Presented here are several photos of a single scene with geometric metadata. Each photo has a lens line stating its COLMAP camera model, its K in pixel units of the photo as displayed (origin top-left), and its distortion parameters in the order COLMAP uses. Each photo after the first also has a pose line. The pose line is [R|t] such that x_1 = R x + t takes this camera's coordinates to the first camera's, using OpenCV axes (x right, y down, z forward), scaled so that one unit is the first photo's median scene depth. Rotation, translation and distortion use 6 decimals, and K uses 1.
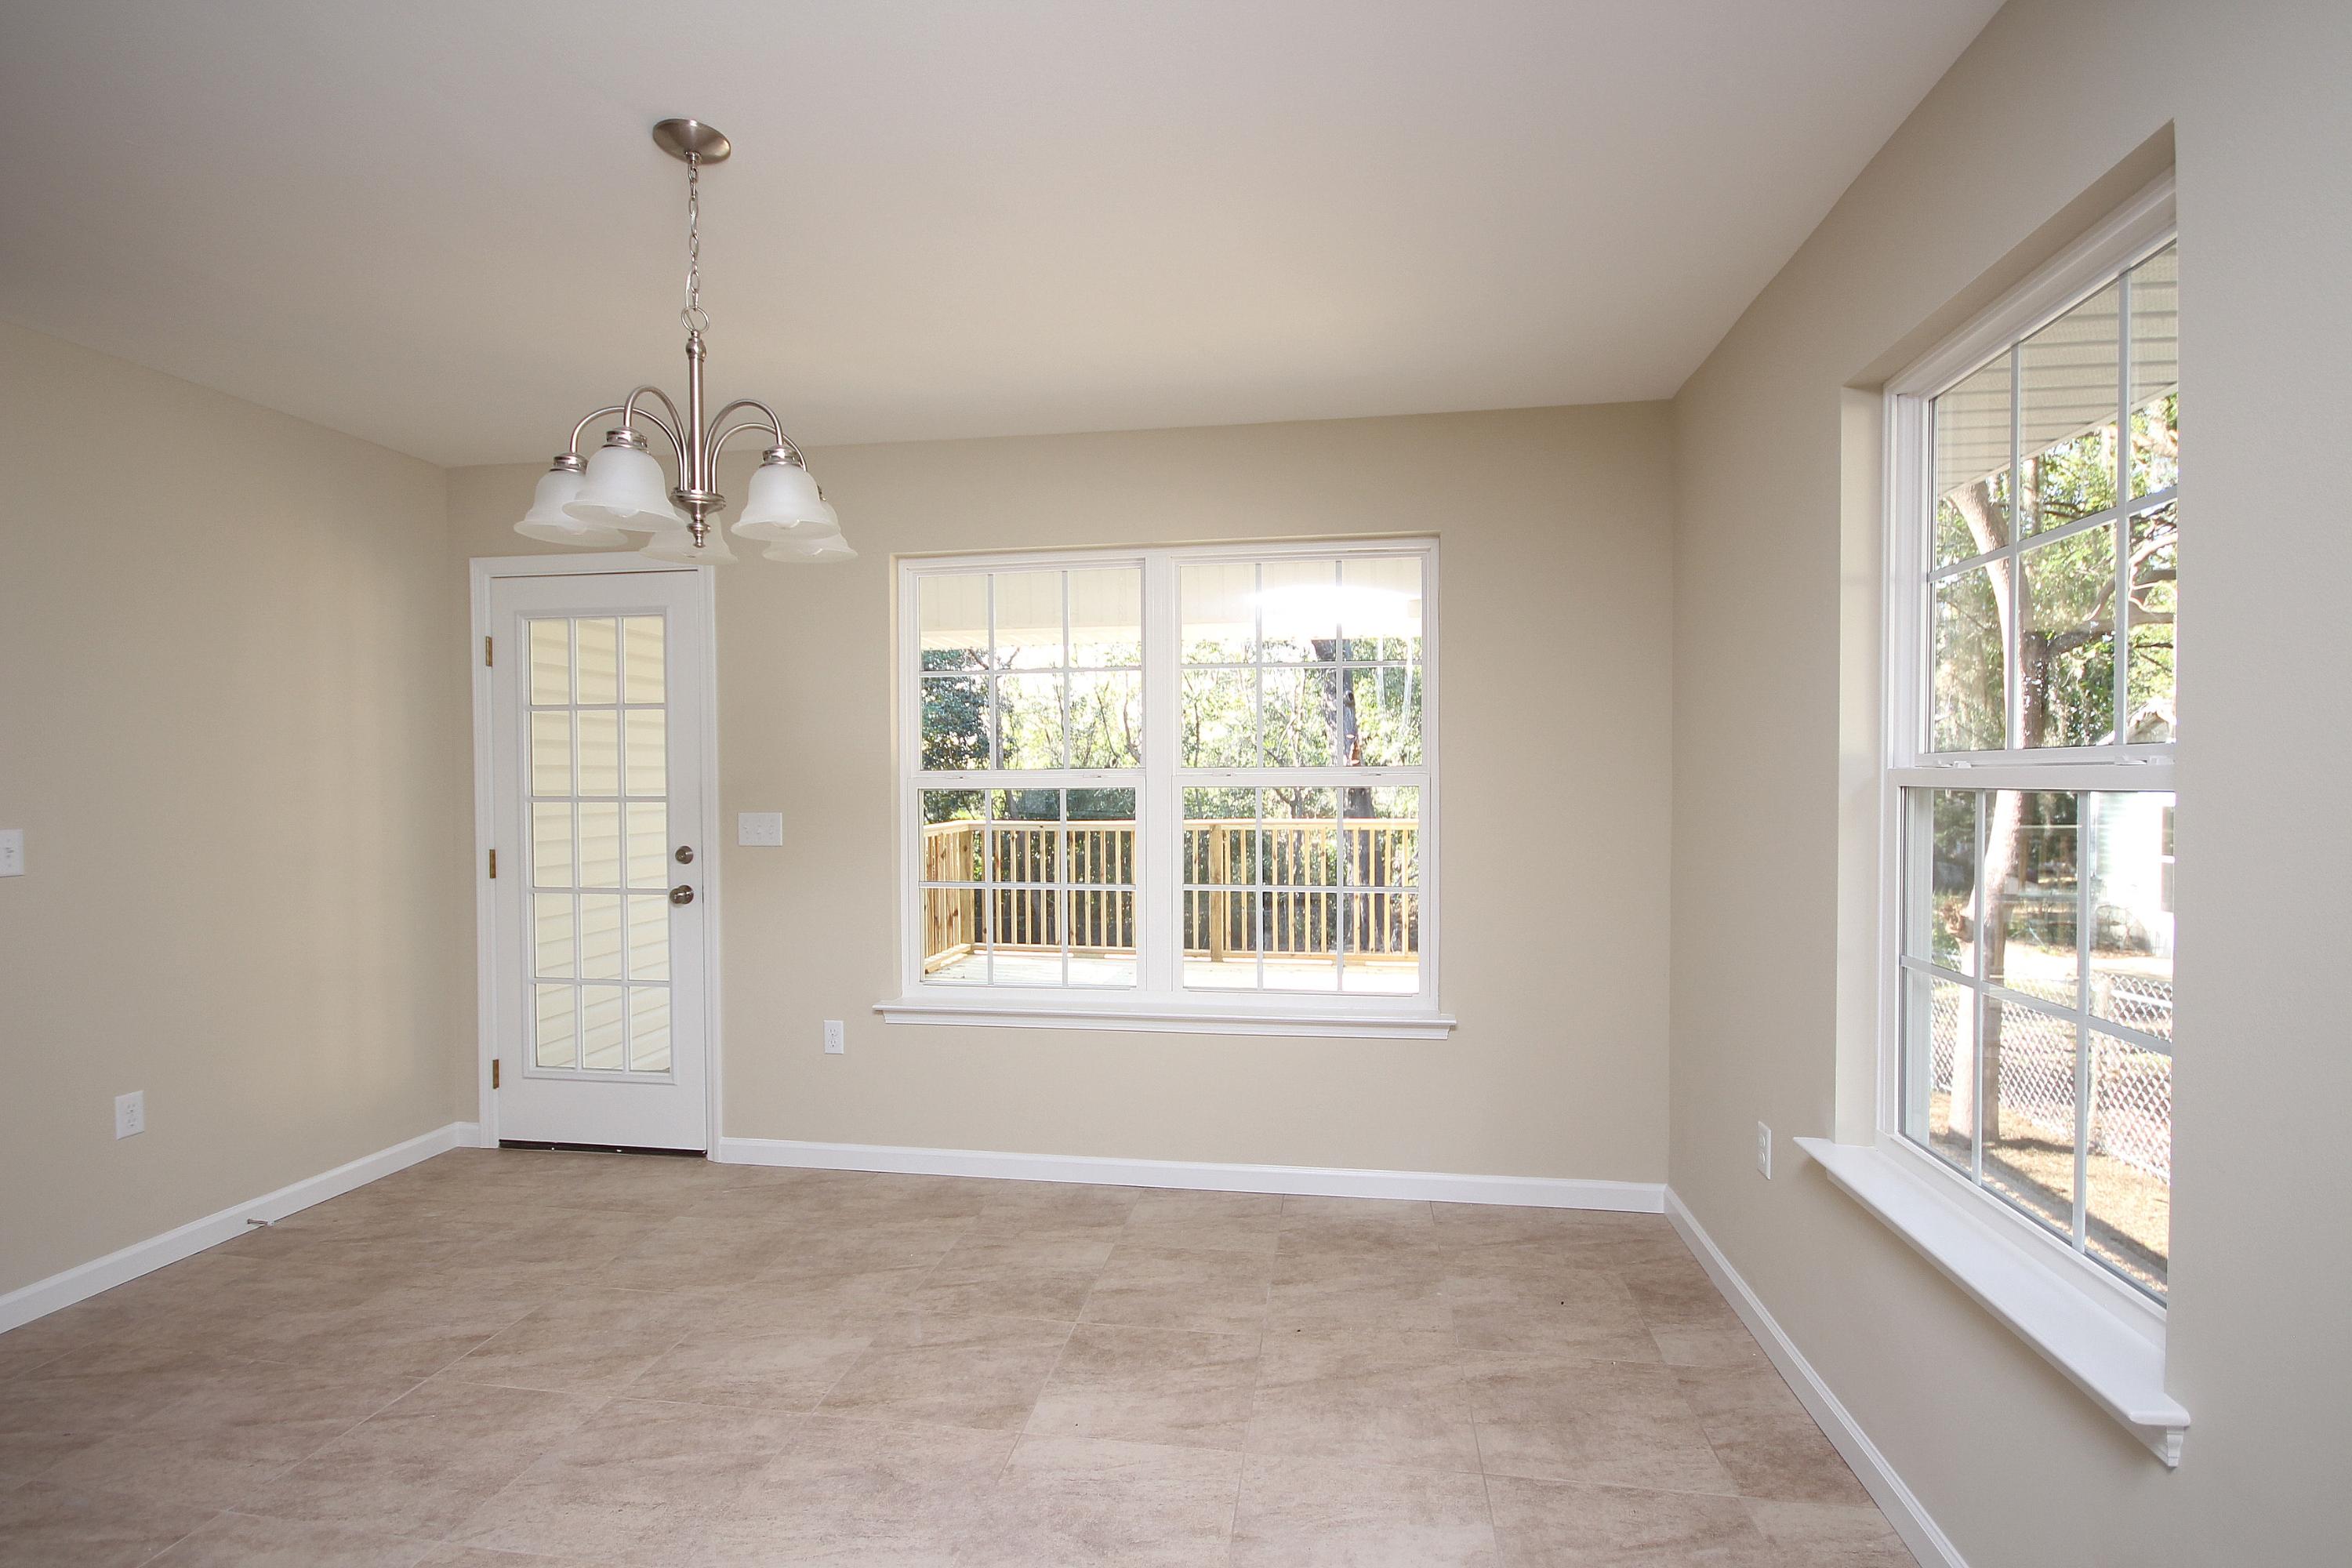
lens RADIAL K [[1099.7, 0, 1176.0], [0, 1099.7, 784.0], [0, 0, 1]] dist [-0.001467, -0.000201]
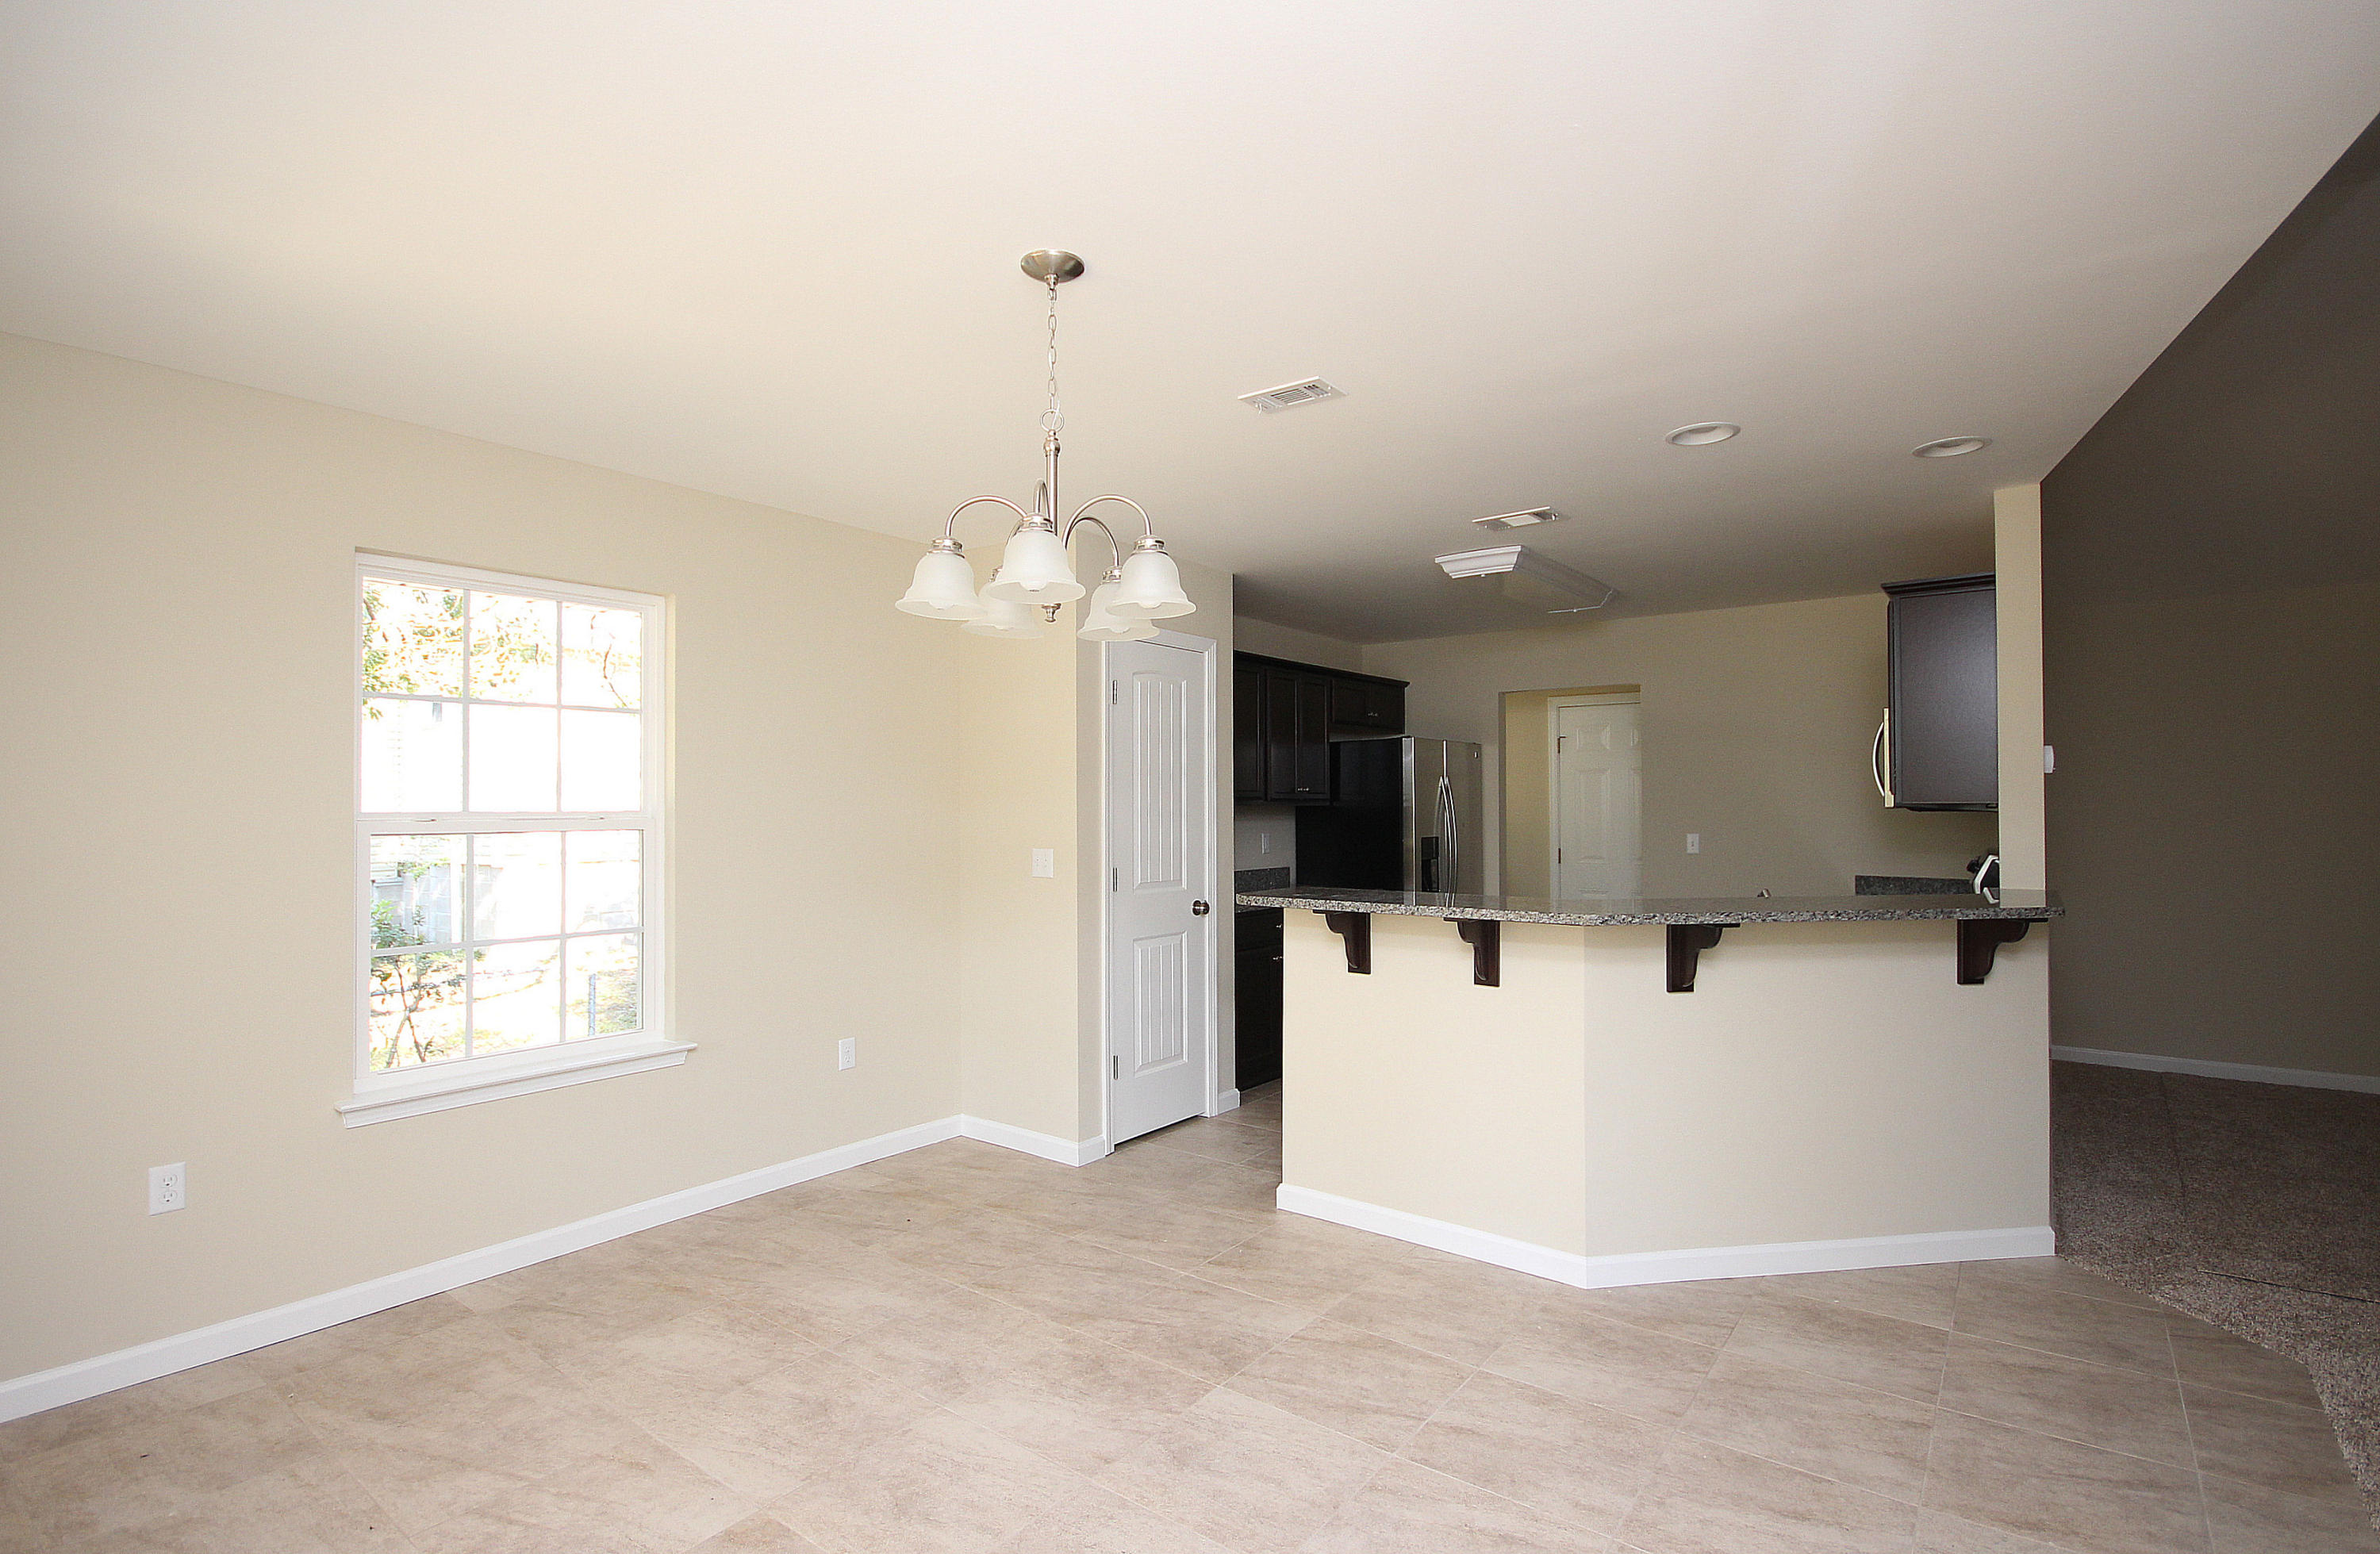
lens RADIAL K [[1088.6, 0, 1192.7], [0, 1088.6, 806.5], [0, 0, 1]] dist [-0.000053, -0.000248]
pose [[-0.880551, 0.006394, 0.473908, -0.907228], [0.012704, 0.999868, 0.010114, -0.033951], [-0.473780, 0.014927, -0.880516, 1.604171]]
